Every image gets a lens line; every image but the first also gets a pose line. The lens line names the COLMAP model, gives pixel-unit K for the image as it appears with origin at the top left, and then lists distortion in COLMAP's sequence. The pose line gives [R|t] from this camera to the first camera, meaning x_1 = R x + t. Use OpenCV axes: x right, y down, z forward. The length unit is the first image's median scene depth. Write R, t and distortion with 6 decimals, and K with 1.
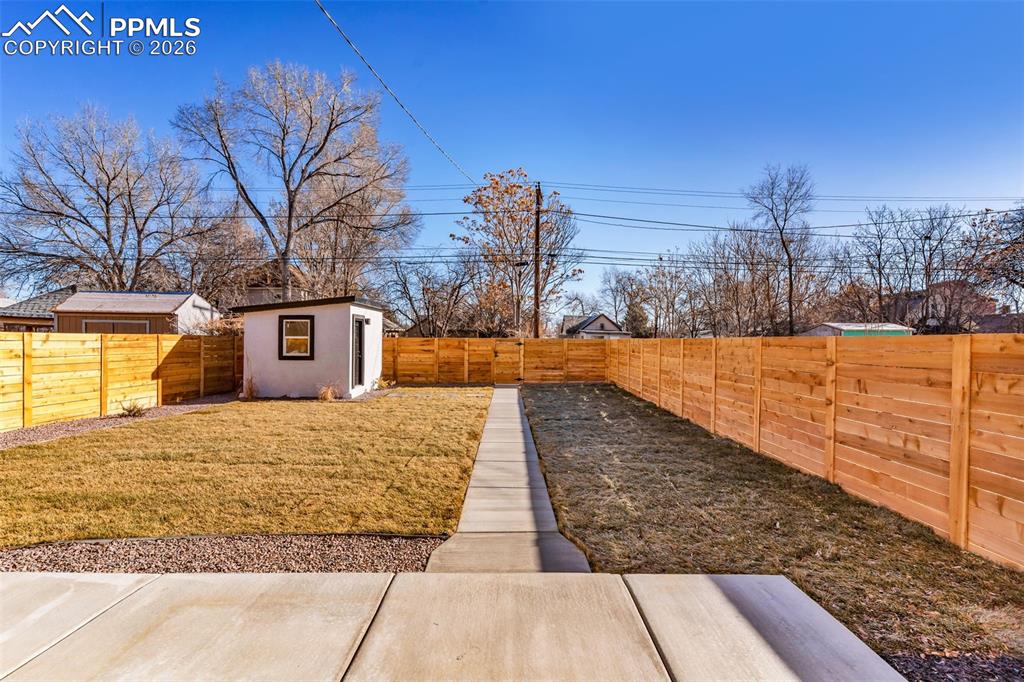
lens RADIAL K [[494.3, 0, 515.8], [0, 494.3, 338.9], [0, 0, 1]] dist [0.003179, -0.000169]
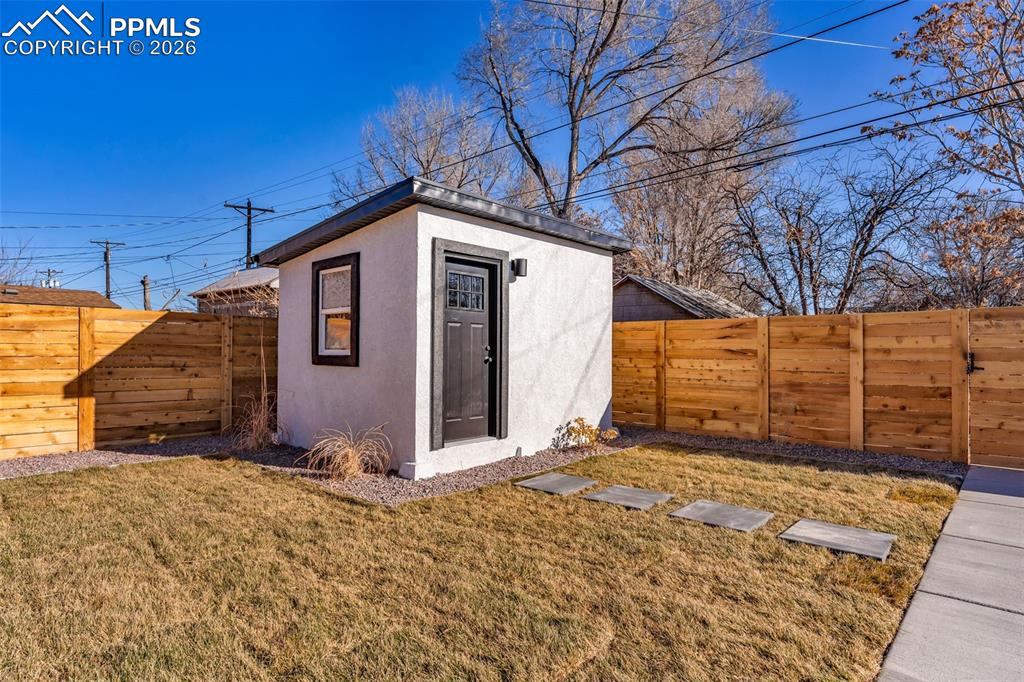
lens RADIAL K [[558.7, 0, 515.1], [0, 558.7, 339.0], [0, 0, 1]] dist [0.001006, 0.000414]
pose [[0.730776, -0.019970, -0.682325, -0.011296], [0.002189, 0.999635, -0.026913, 0.025174], [0.682614, 0.018174, 0.730553, 0.573998]]
